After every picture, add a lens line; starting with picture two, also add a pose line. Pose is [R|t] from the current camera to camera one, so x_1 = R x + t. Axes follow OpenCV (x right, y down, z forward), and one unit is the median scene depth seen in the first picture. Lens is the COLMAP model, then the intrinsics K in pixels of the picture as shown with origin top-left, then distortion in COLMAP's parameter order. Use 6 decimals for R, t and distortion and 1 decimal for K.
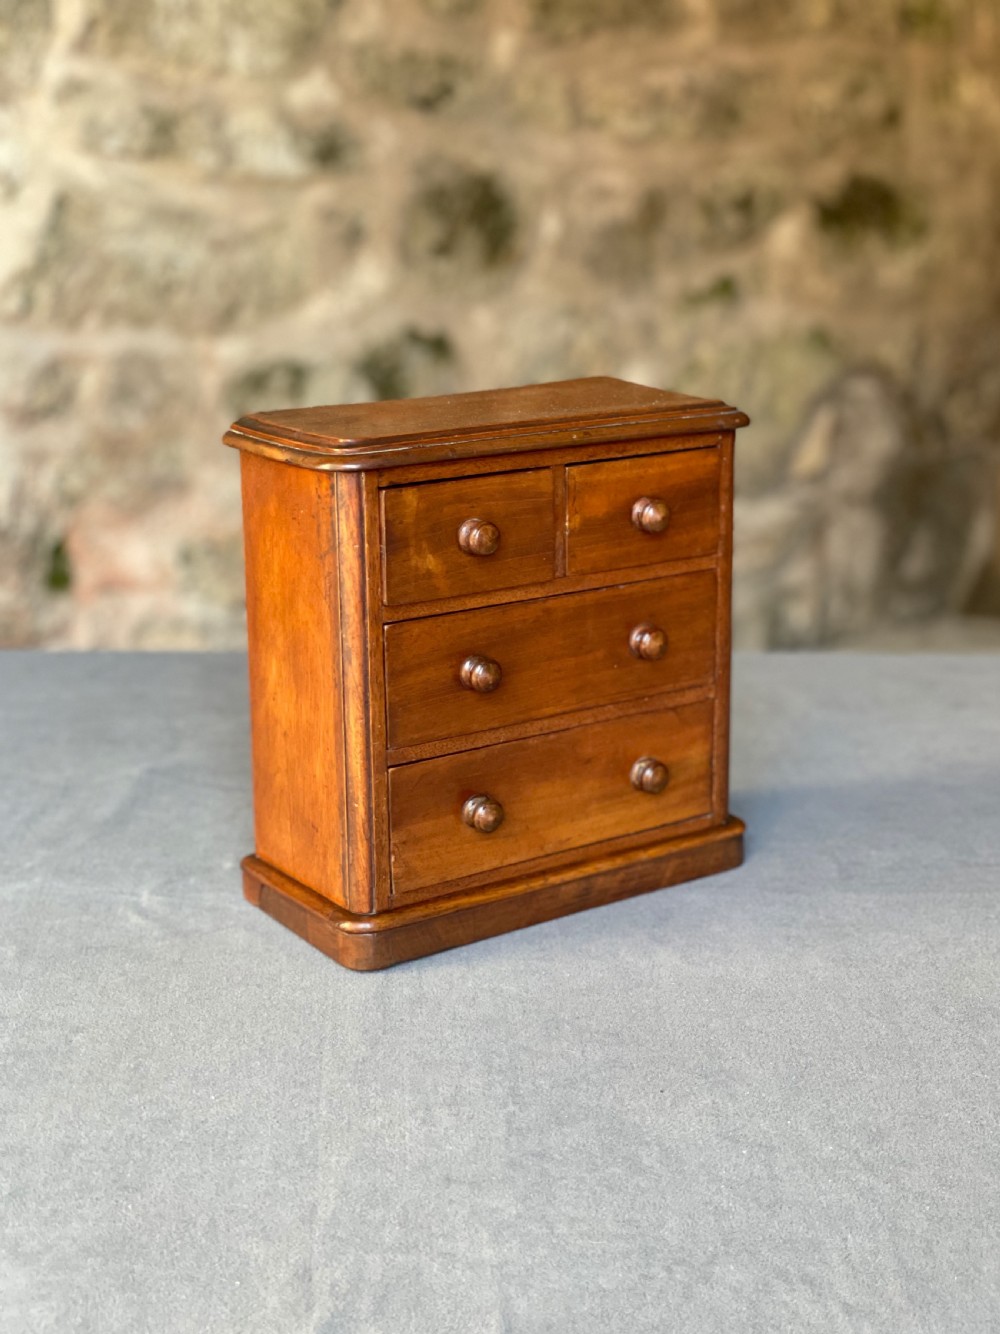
lens RADIAL K [[2022.0, 0, 505.7], [0, 2022.0, 662.5], [0, 0, 1]] dist [0.034726, 0.000000]
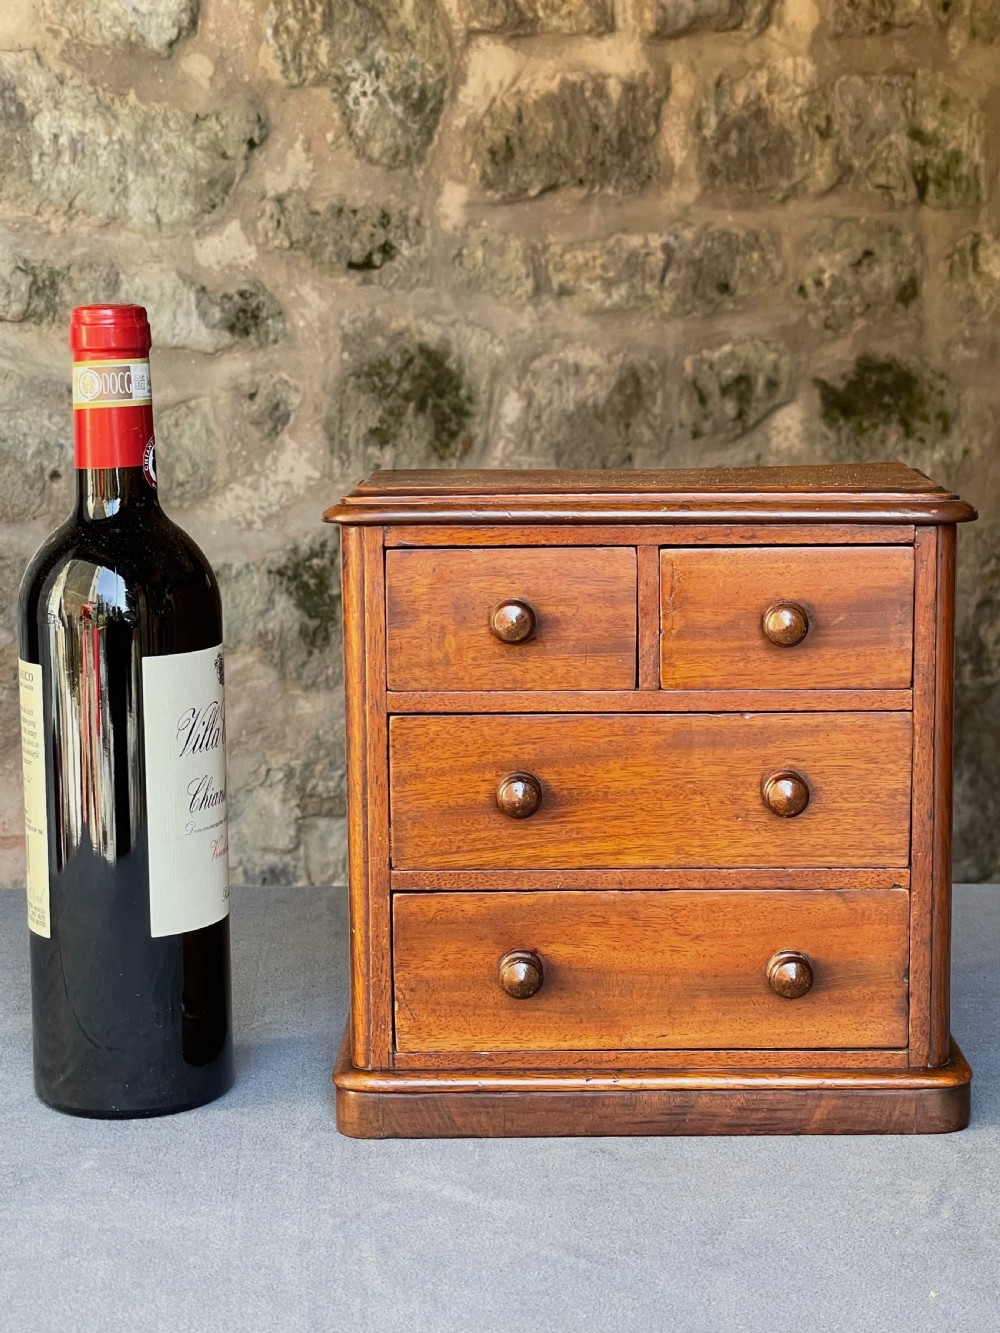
lens RADIAL K [[2365.0, 0, 520.0], [0, 2365.0, 648.3], [0, 0, 1]] dist [0.050912, 0.000000]
pose [[0.822513, 0.083805, -0.562538, 0.492205], [-0.148800, 0.986342, -0.070626, 0.014106], [0.548936, 0.141796, 0.823750, 0.212357]]
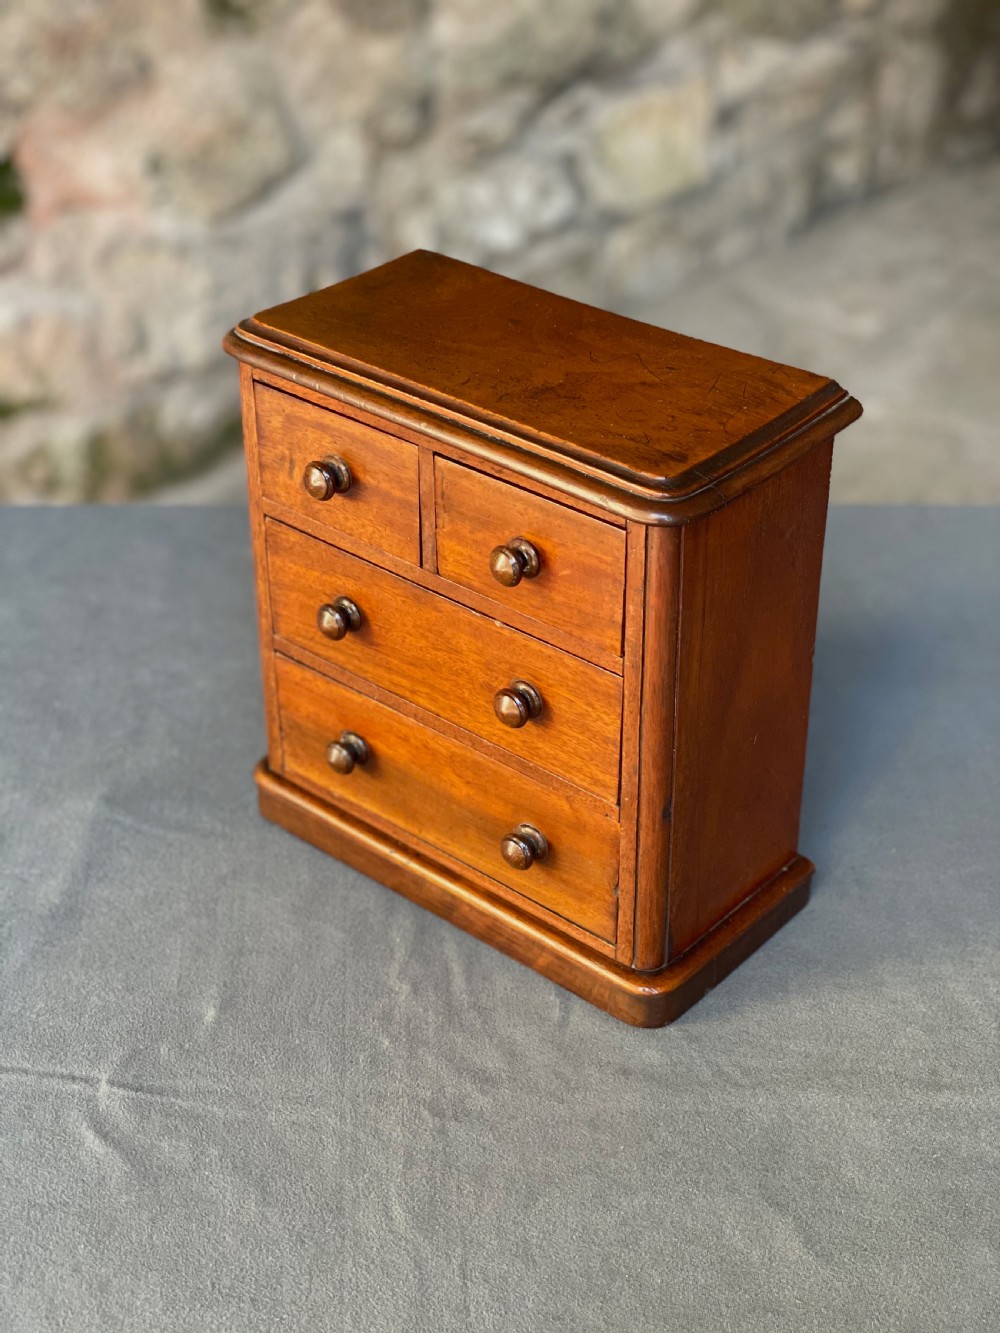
lens RADIAL K [[2020.5, 0, 499.0], [0, 2020.5, 645.9], [0, 0, 1]] dist [0.034726, 0.000000]
pose [[0.244243, 0.519280, -0.818959, 0.721655], [-0.248159, 0.849885, 0.464880, -0.404504], [0.937423, 0.089688, 0.336443, 0.738212]]
